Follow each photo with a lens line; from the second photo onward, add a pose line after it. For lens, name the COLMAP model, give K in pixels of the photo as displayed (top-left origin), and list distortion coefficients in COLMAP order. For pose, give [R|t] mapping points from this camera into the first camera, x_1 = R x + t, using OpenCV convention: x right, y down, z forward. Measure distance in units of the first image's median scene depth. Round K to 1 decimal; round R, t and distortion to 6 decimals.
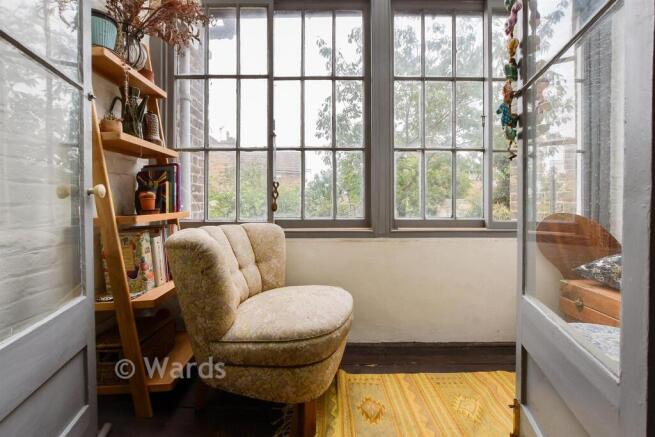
lens RADIAL K [[286.9, 0, 326.3], [0, 286.9, 203.9], [0, 0, 1]] dist [-0.000296, -0.000009]
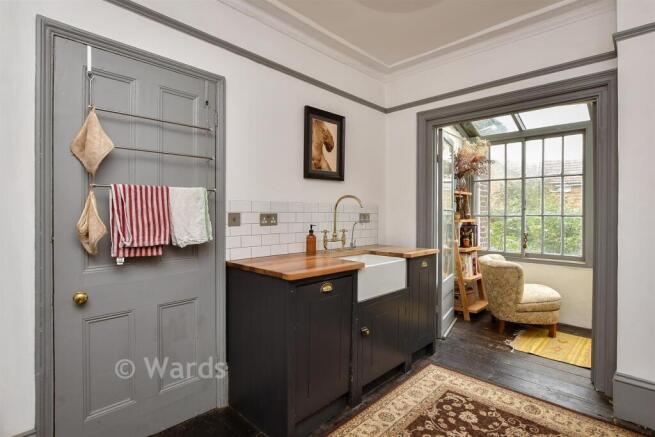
lens RADIAL K [[326.0, 0, 344.2], [0, 326.0, 216.4], [0, 0, 1]] dist [-0.025927, 0.000053]
pose [[0.715933, 0.008116, -0.698121, 0.464507], [-0.010129, 0.999948, 0.001238, -0.181111], [0.698095, 0.006185, 0.715978, -1.398939]]
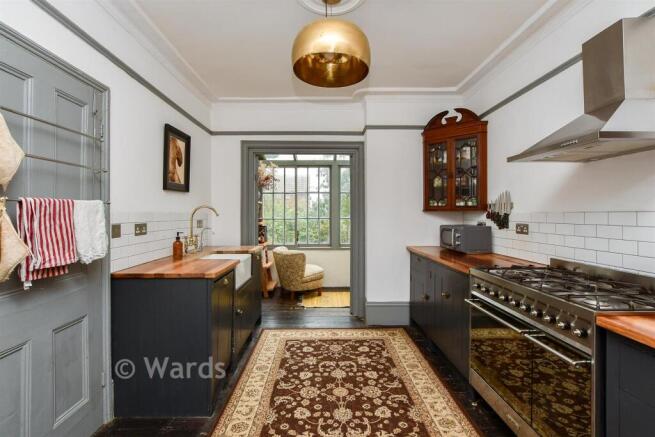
lens RADIAL K [[292.7, 0, 324.9], [0, 292.7, 217.7], [0, 0, 1]] dist [-0.000246, 0.000038]
pose [[0.999839, 0.001234, -0.017909, 0.141637], [-0.001147, 0.999987, 0.004880, -0.218694], [0.017915, -0.004859, 0.999828, -1.875247]]
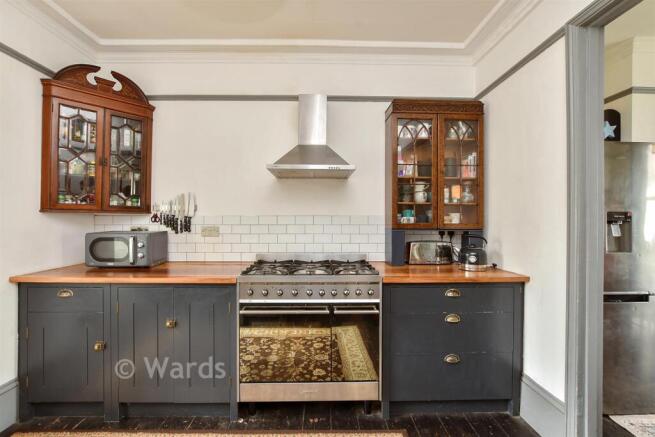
lens RADIAL K [[292.7, 0, 324.9], [0, 292.7, 217.7], [0, 0, 1]] dist [-0.000246, 0.000038]
pose [[-0.007780, -0.005040, -0.999957, 1.694761], [-0.008306, 0.999953, -0.004976, -0.242757], [0.999935, 0.008267, -0.007821, -0.309949]]
